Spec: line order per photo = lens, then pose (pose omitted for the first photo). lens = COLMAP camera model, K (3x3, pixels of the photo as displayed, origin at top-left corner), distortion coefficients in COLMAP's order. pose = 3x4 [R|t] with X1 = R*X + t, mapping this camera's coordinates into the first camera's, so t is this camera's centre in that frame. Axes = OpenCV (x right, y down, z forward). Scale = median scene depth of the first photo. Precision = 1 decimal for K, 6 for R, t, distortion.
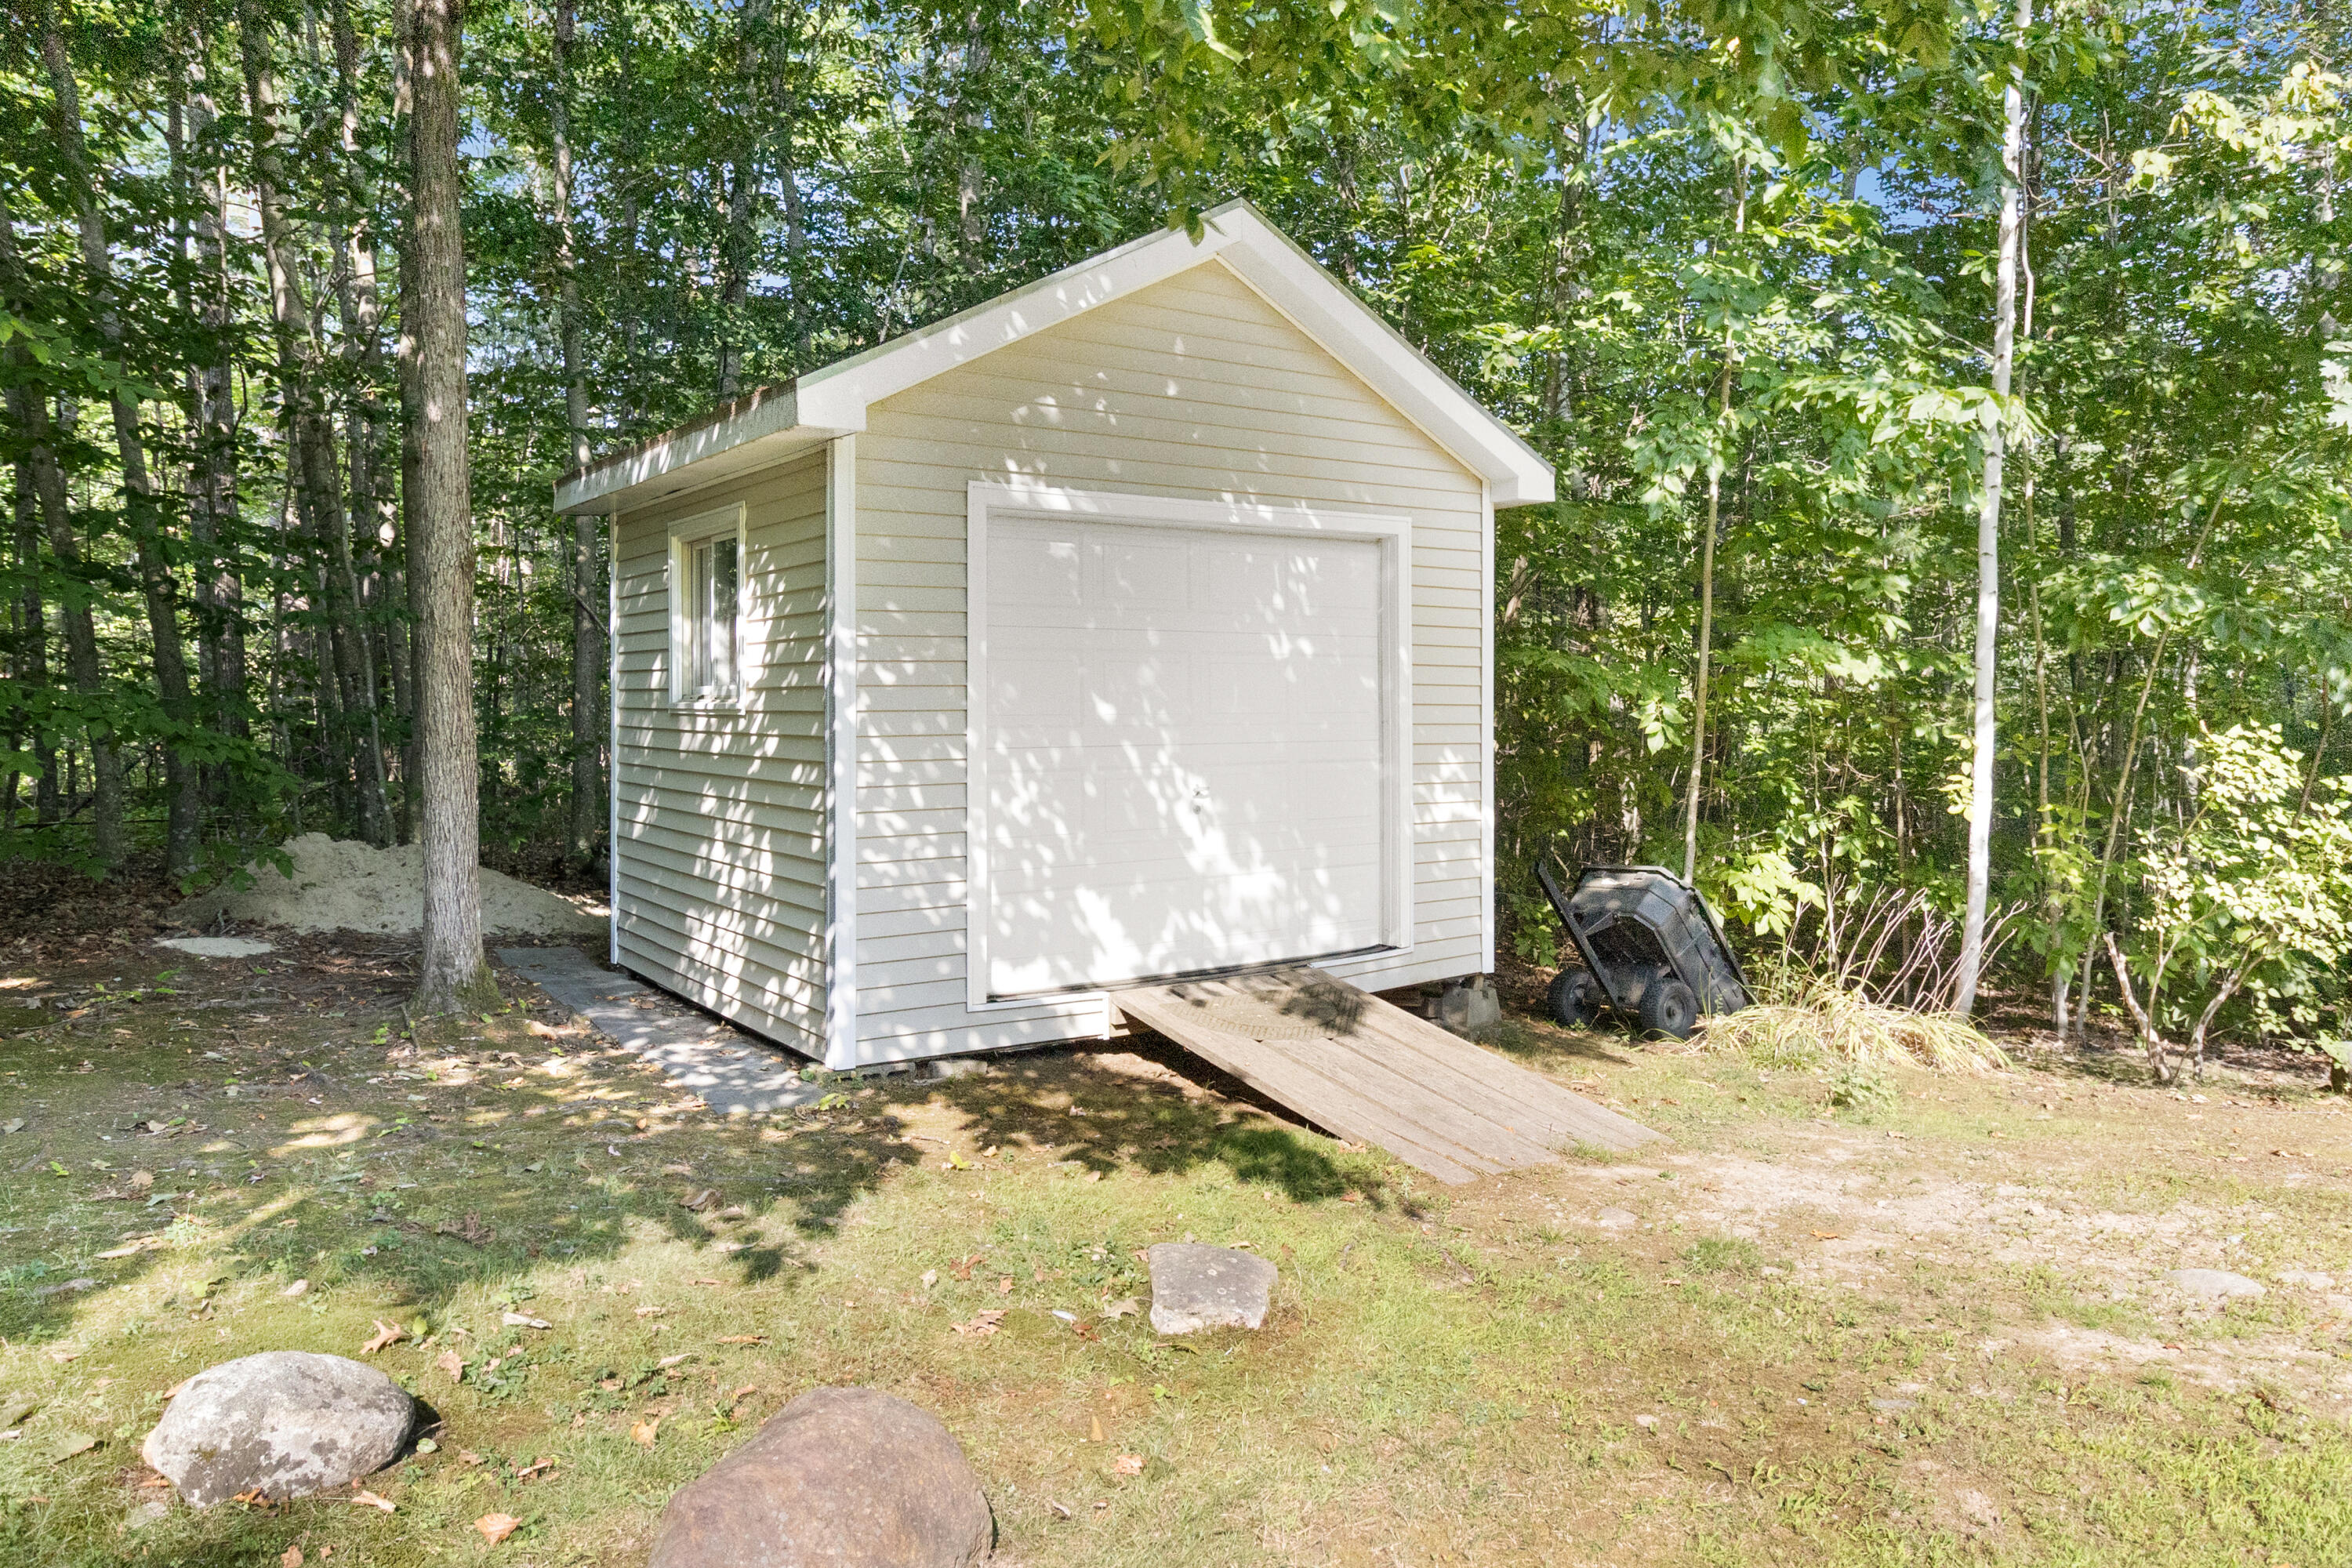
lens RADIAL K [[1490.6, 0, 1181.3], [0, 1490.6, 779.1], [0, 0, 1]] dist [-0.014029, -0.001573]
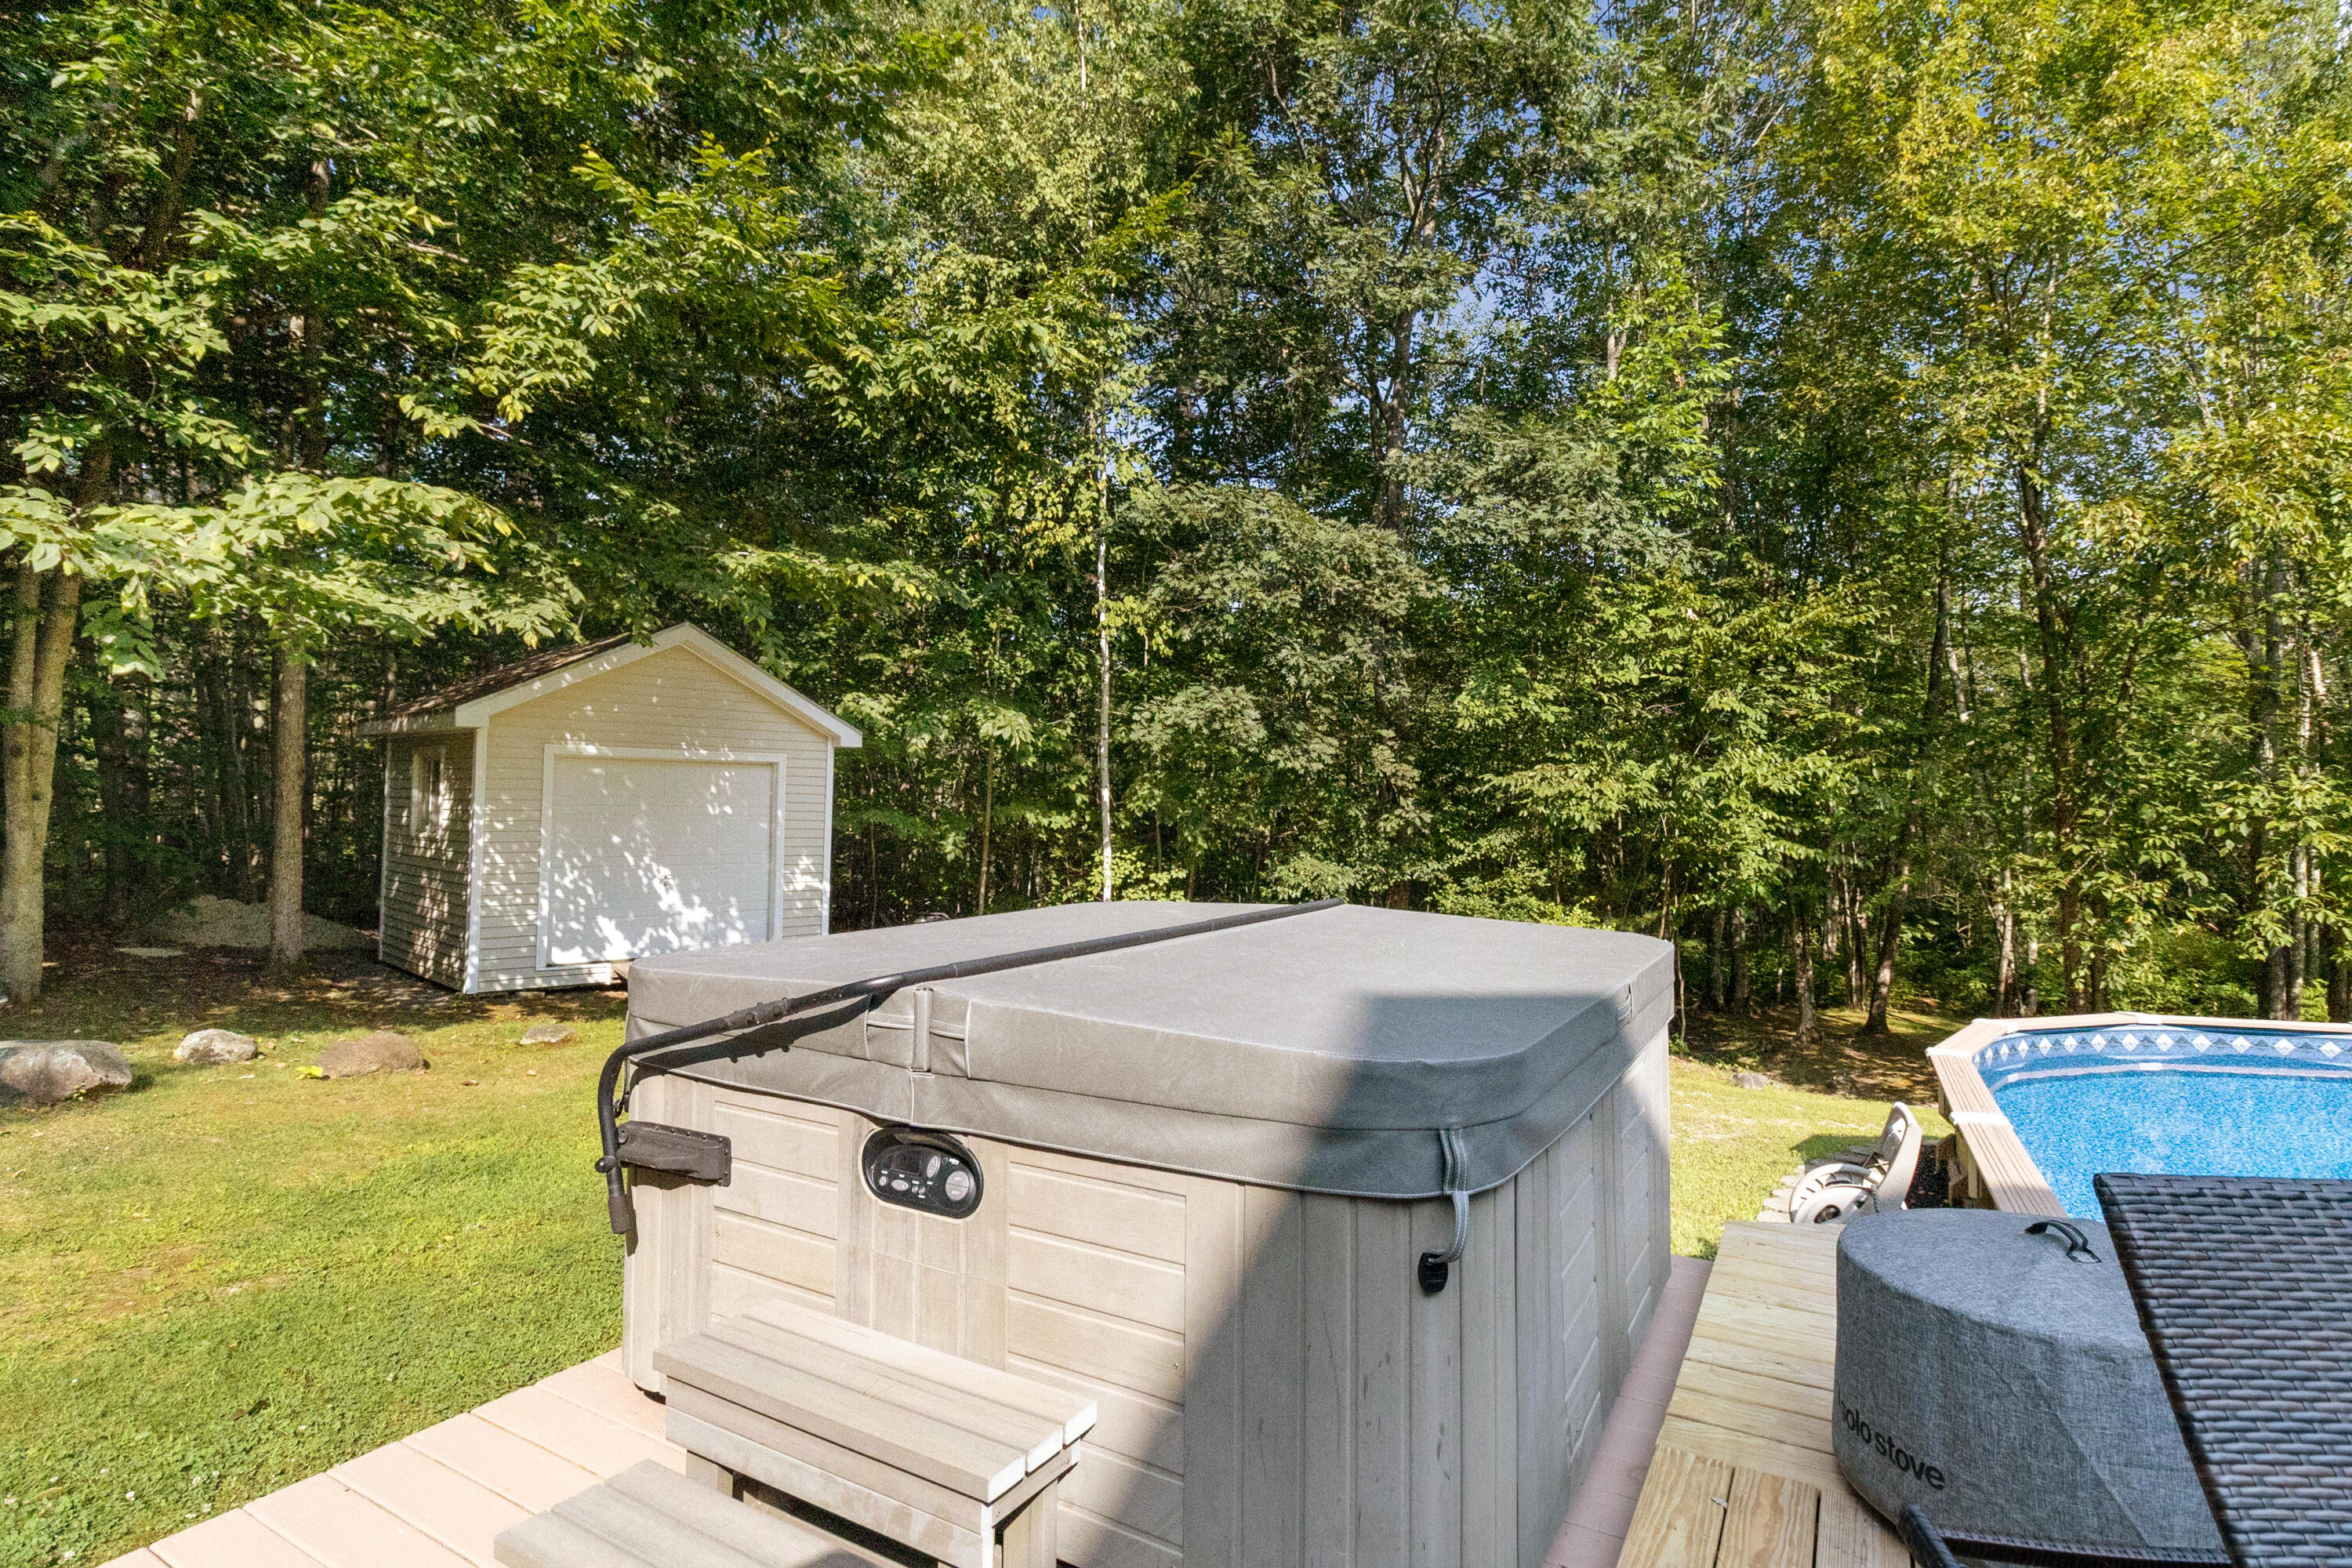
lens RADIAL K [[1135.7, 0, 1167.1], [0, 1135.7, 793.4], [0, 0, 1]] dist [0.006217, 0.000058]
pose [[0.982292, 0.015156, 0.186742, 0.451385], [-0.003816, 0.998135, -0.060932, -0.012909], [-0.187317, 0.059140, 0.980518, -0.869735]]
